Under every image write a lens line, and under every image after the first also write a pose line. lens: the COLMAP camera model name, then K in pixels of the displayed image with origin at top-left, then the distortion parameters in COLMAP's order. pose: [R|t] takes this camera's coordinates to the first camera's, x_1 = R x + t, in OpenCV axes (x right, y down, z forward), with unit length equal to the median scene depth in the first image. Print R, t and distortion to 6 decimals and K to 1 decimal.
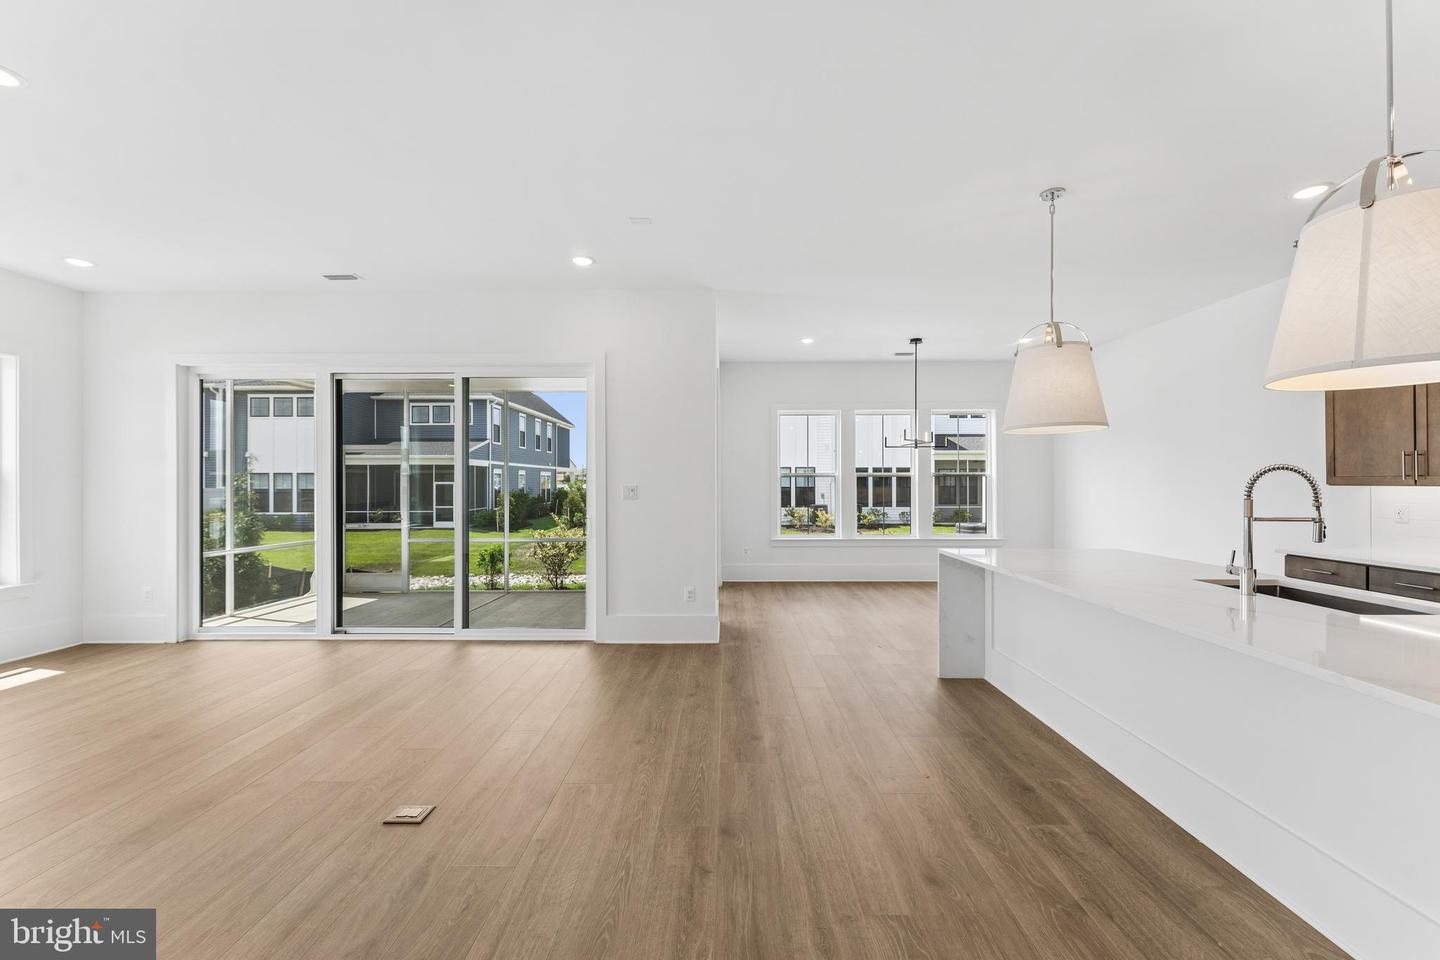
lens RADIAL K [[575.3, 0, 724.8], [0, 575.3, 480.8], [0, 0, 1]] dist [0.000468, -0.000811]
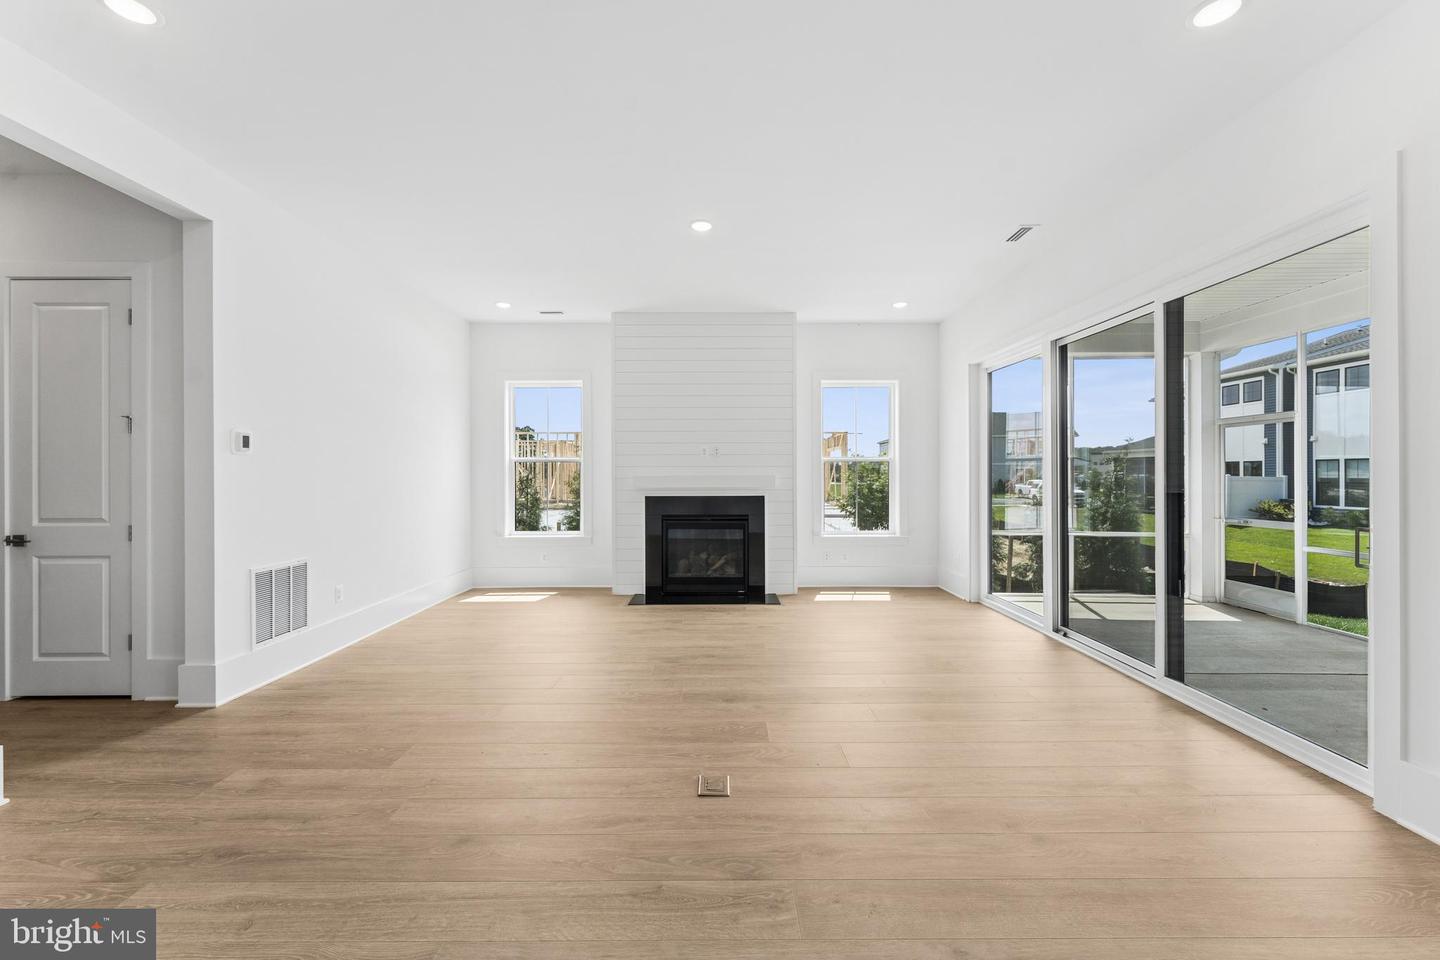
lens RADIAL K [[578.2, 0, 720.8], [0, 578.2, 476.3], [0, 0, 1]] dist [-0.002991, -0.000325]
pose [[0.003248, 0.005173, -0.999981, 0.159731], [0.004360, 0.999977, 0.005187, 0.012527], [0.999985, -0.004376, 0.003225, 0.351853]]
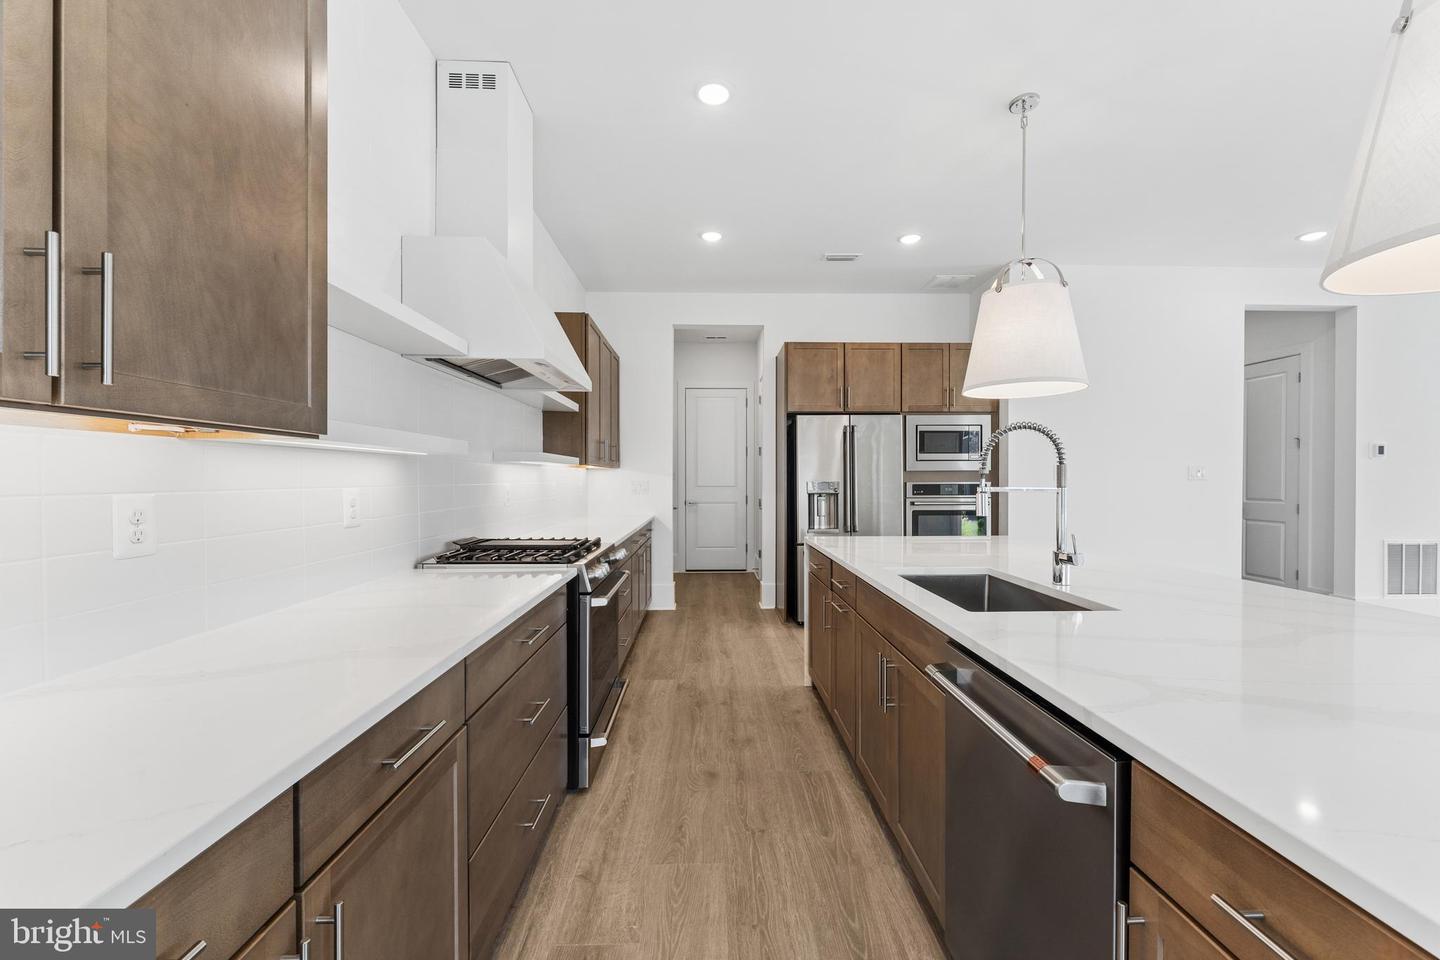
lens RADIAL K [[575.3, 0, 724.8], [0, 575.3, 480.8], [0, 0, 1]] dist [0.000468, -0.000811]
pose [[-0.999564, 0.003337, -0.029335, 0.490842], [0.003212, 0.999986, 0.004316, 0.015310], [0.029349, 0.004220, -0.999560, 0.629485]]
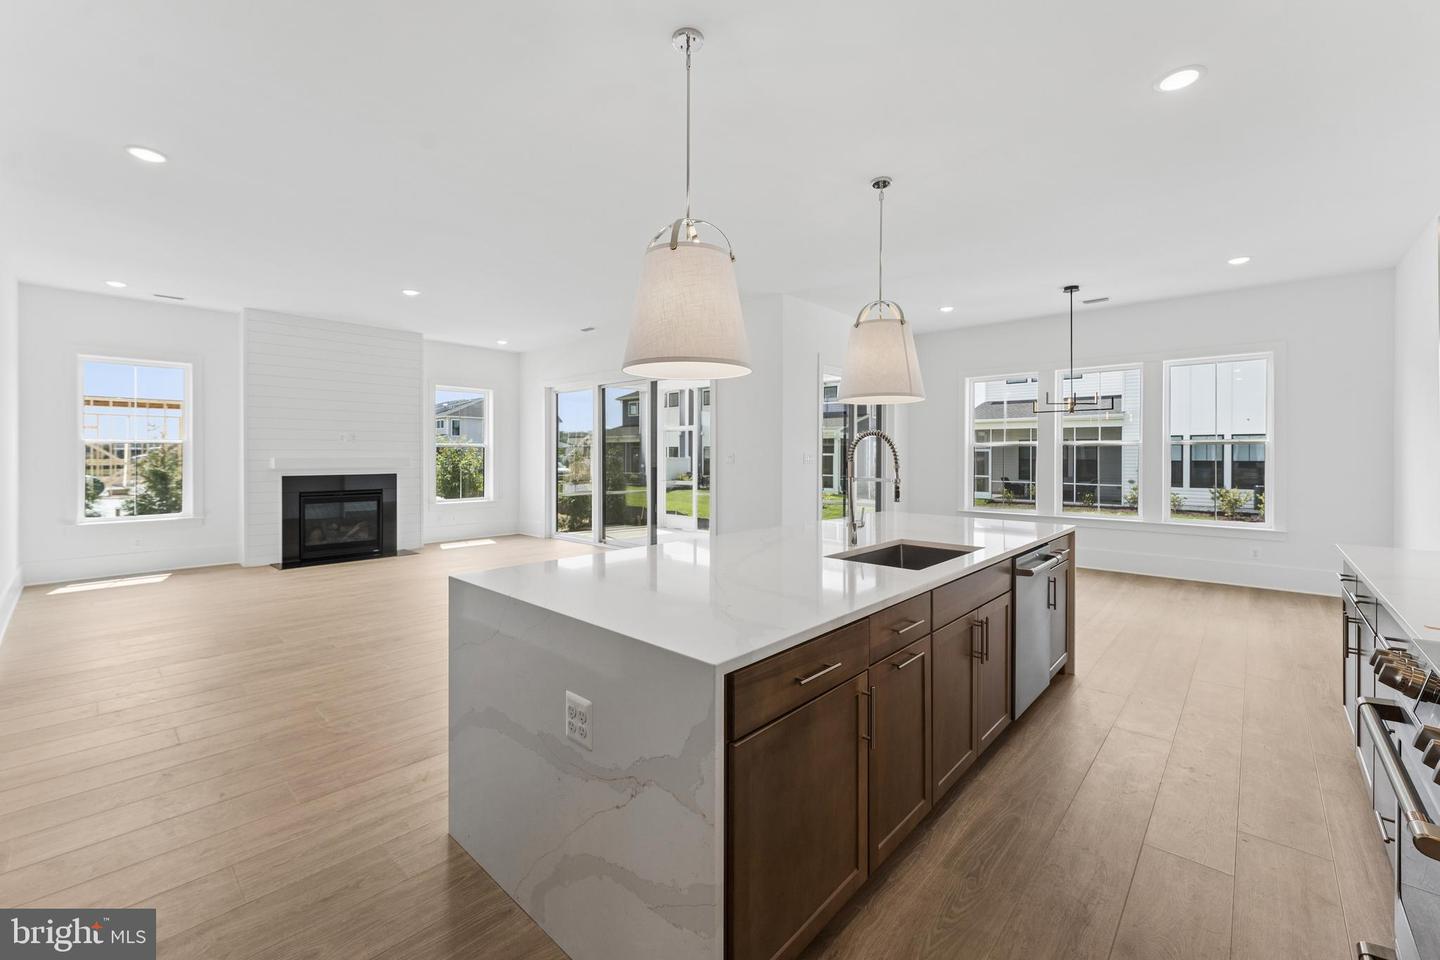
lens RADIAL K [[588.0, 0, 721.2], [0, 588.0, 455.8], [0, 0, 1]] dist [0.000544, -0.000125]
pose [[0.739631, 0.005962, -0.672986, 0.524709], [-0.002704, 0.999979, 0.005888, 0.003684], [0.673007, -0.002535, 0.739631, -0.008726]]
